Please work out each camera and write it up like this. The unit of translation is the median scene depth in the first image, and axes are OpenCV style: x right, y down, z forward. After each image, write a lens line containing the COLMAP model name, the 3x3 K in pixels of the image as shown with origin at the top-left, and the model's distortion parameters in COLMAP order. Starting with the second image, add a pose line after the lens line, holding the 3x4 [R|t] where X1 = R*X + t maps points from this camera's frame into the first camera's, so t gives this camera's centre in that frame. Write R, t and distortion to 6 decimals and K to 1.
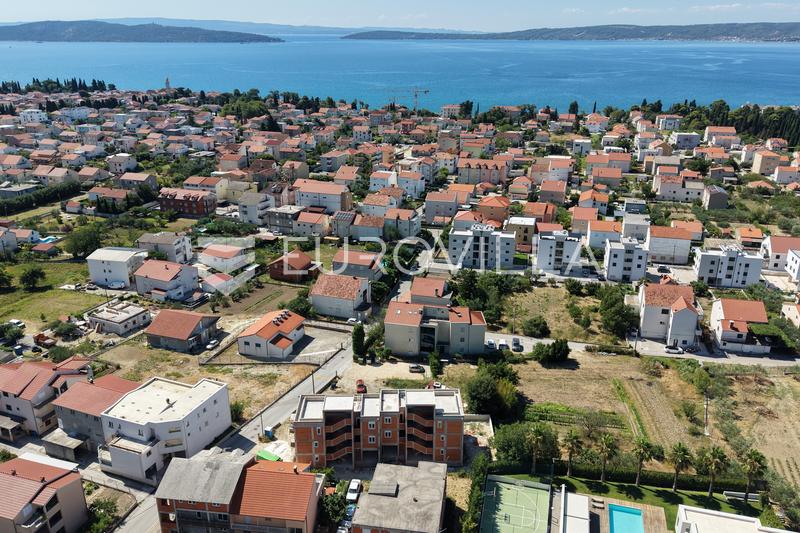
lens RADIAL K [[629.8, 0, 397.8], [0, 629.8, 264.6], [0, 0, 1]] dist [0.059658, -0.071172]
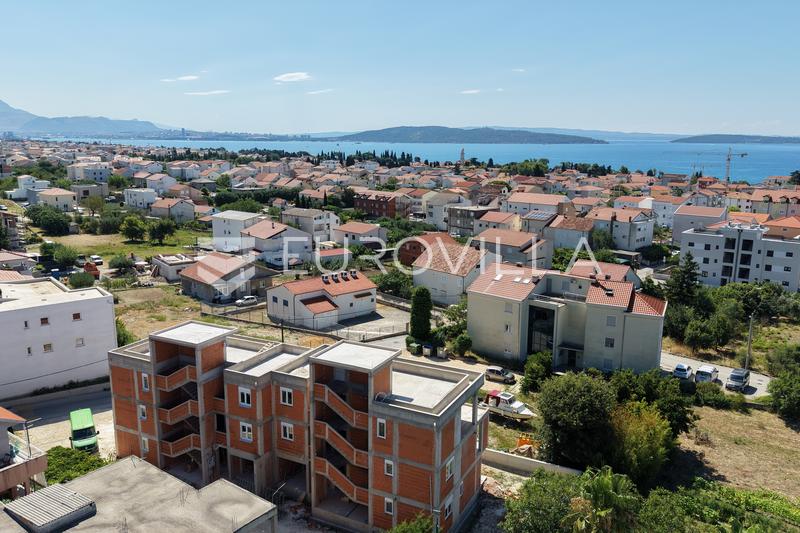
lens RADIAL K [[629.8, 0, 397.8], [0, 629.8, 264.6], [0, 0, 1]] dist [0.059658, -0.071172]
pose [[0.883296, 0.098767, -0.458294, 0.138893], [-0.168721, 0.979026, -0.114195, 0.112184], [0.437403, 0.178192, 0.881434, 0.365805]]
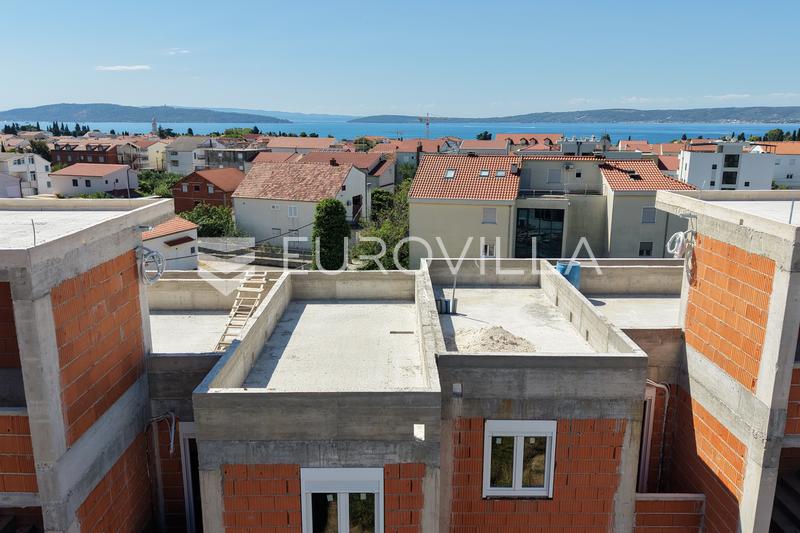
lens RADIAL K [[629.8, 0, 397.8], [0, 629.8, 264.6], [0, 0, 1]] dist [0.059658, -0.071172]
pose [[0.999965, 0.005635, -0.006120, -0.019460], [-0.006371, 0.991794, -0.127689, 0.132593], [0.005351, 0.127724, 0.991795, 0.519746]]
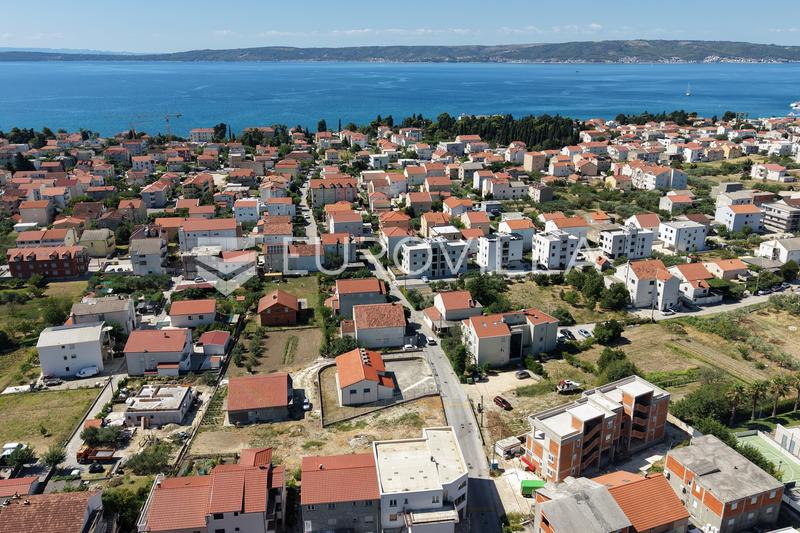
lens RADIAL K [[629.8, 0, 397.8], [0, 629.8, 264.6], [0, 0, 1]] dist [0.059658, -0.071172]
pose [[0.878491, -0.153313, 0.452491, -0.445560], [0.166847, 0.985931, 0.010127, -0.043414], [-0.447678, 0.066600, 0.891711, 0.115903]]
